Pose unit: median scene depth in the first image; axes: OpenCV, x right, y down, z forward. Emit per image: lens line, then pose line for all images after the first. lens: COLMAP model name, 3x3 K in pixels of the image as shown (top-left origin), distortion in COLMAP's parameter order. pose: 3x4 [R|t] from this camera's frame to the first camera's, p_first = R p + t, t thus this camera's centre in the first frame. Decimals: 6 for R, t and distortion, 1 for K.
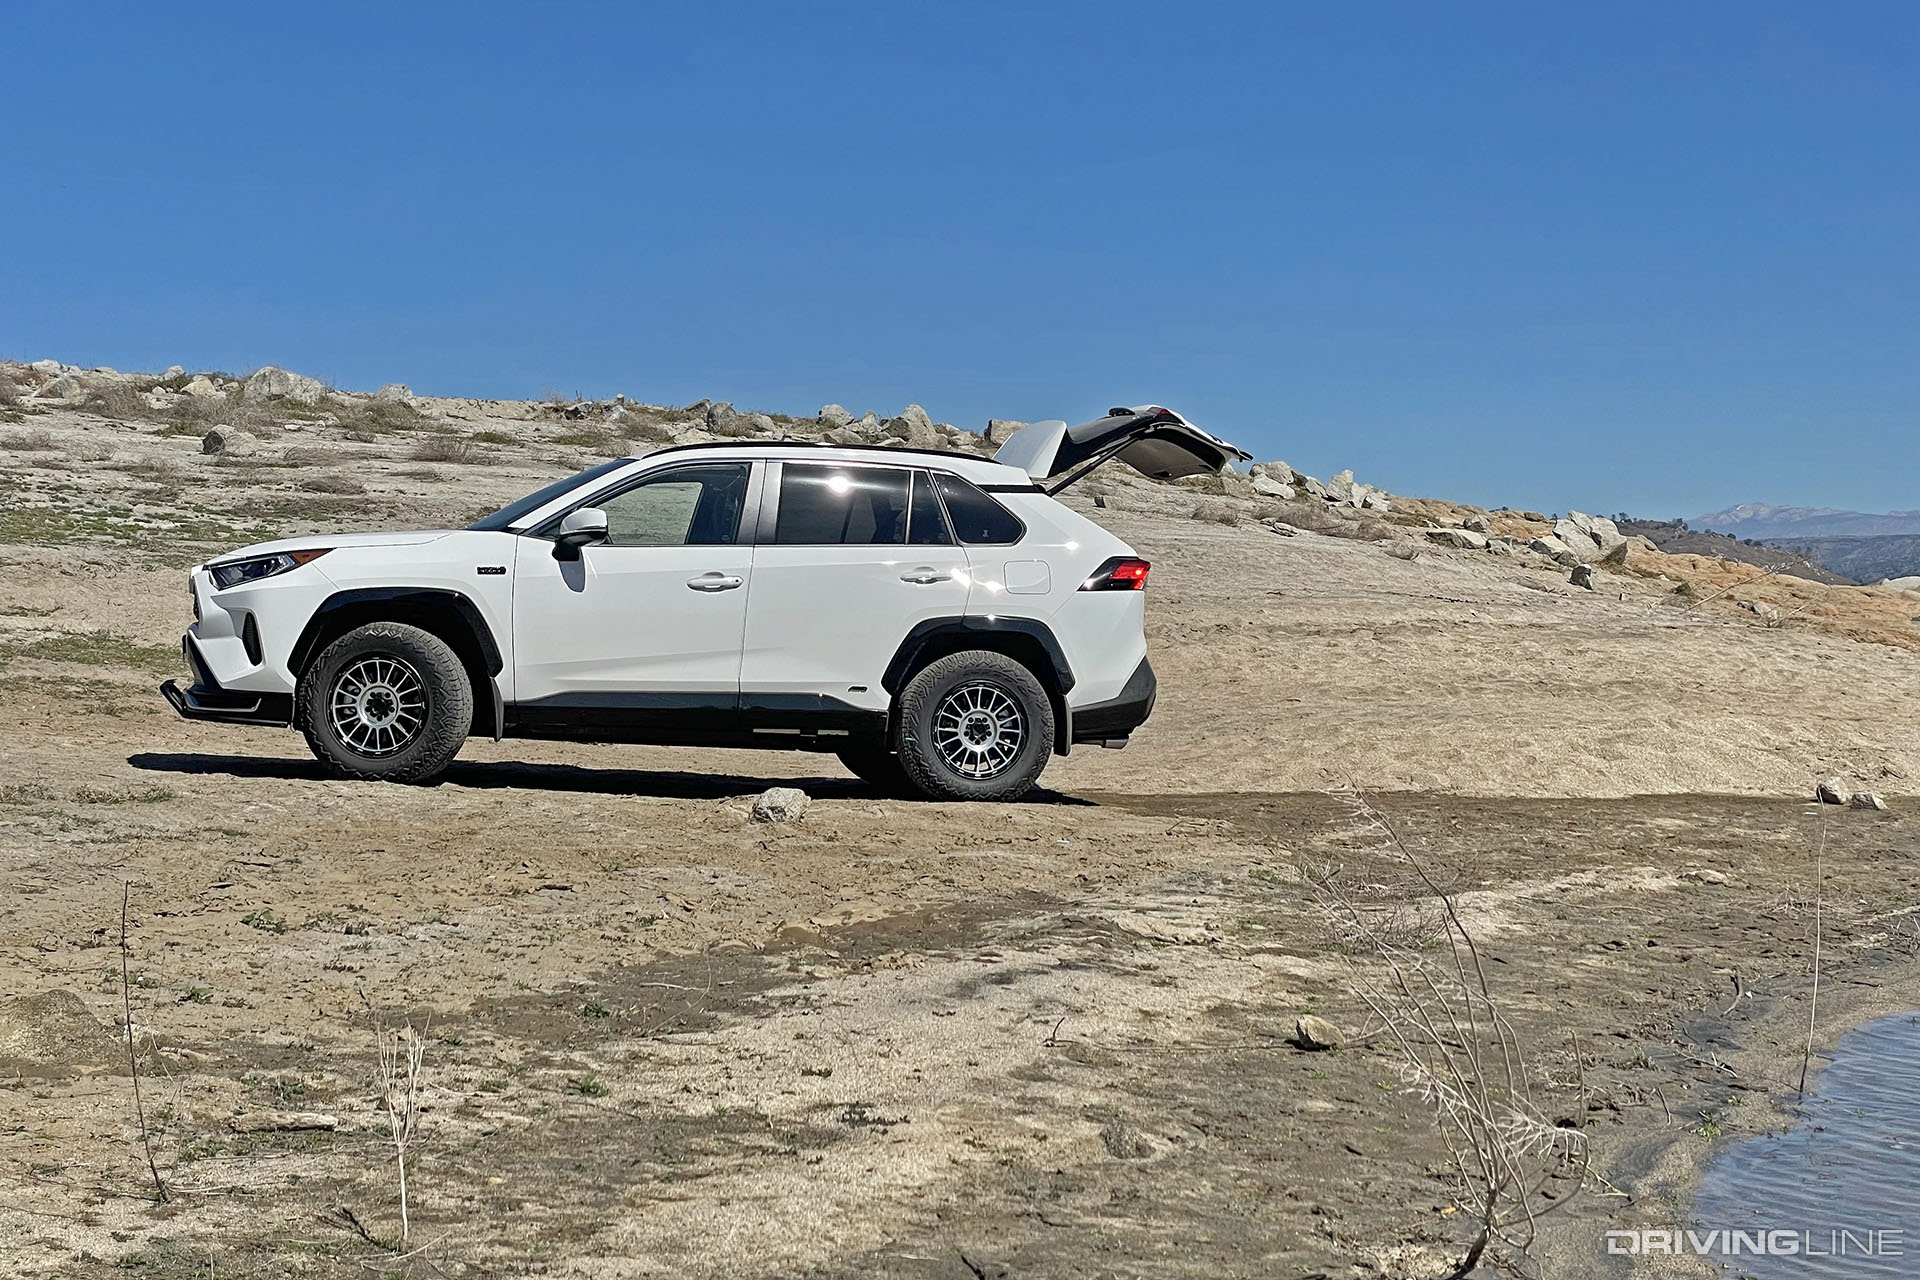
lens RADIAL K [[2867.7, 0, 960.0], [0, 2867.7, 640.0], [0, 0, 1]] dist [0.100112, 0.038209]
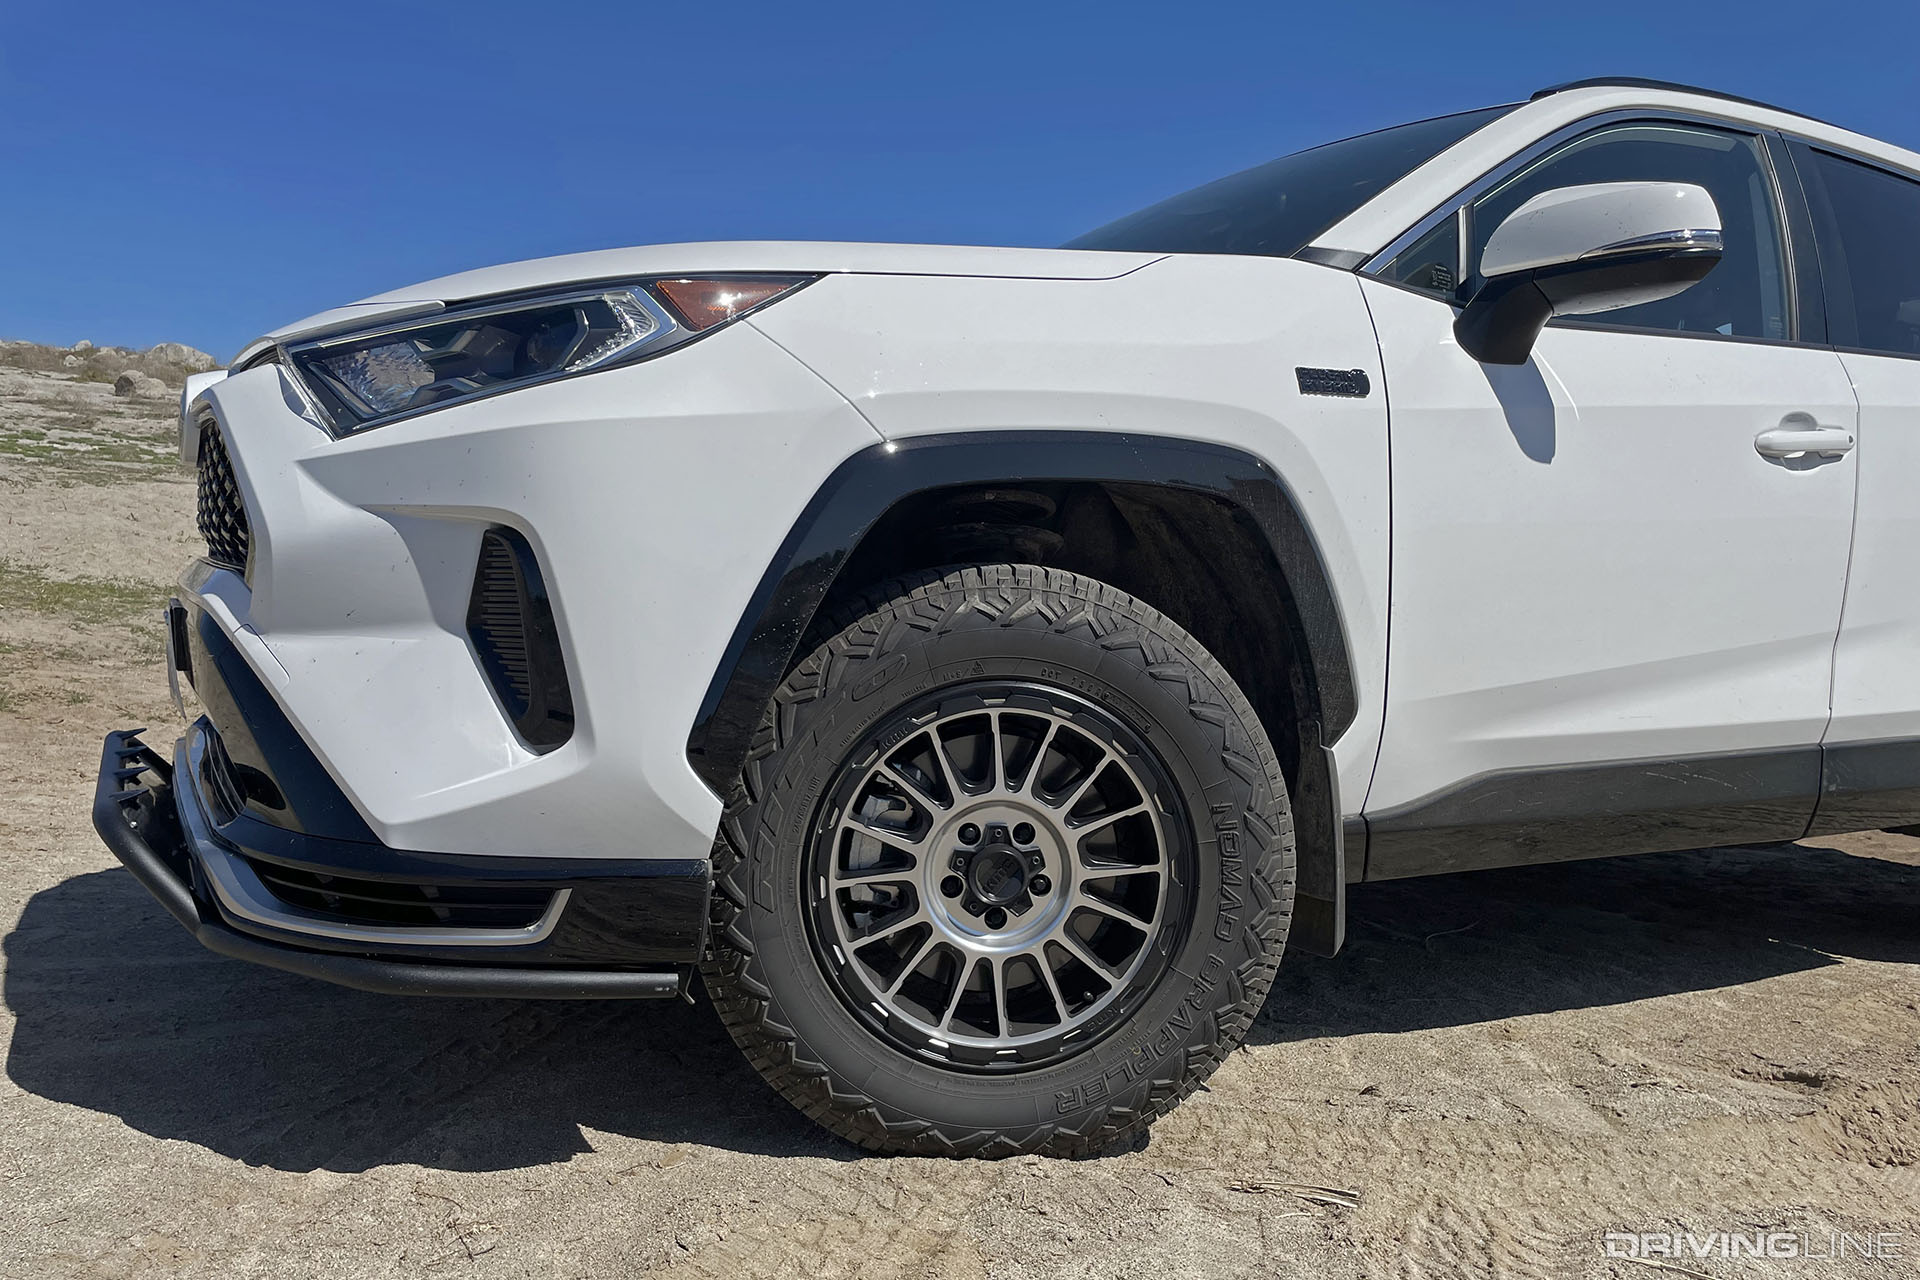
lens RADIAL K [[1501.9, 0, 958.9], [0, 1501.9, 691.7], [0, 0, 1]] dist [0.008408, -0.007856]
pose [[0.967523, -0.026307, 0.251411, -0.237754], [0.002652, 0.995572, 0.093968, -0.007274], [-0.252769, -0.090249, 0.963308, 0.858585]]
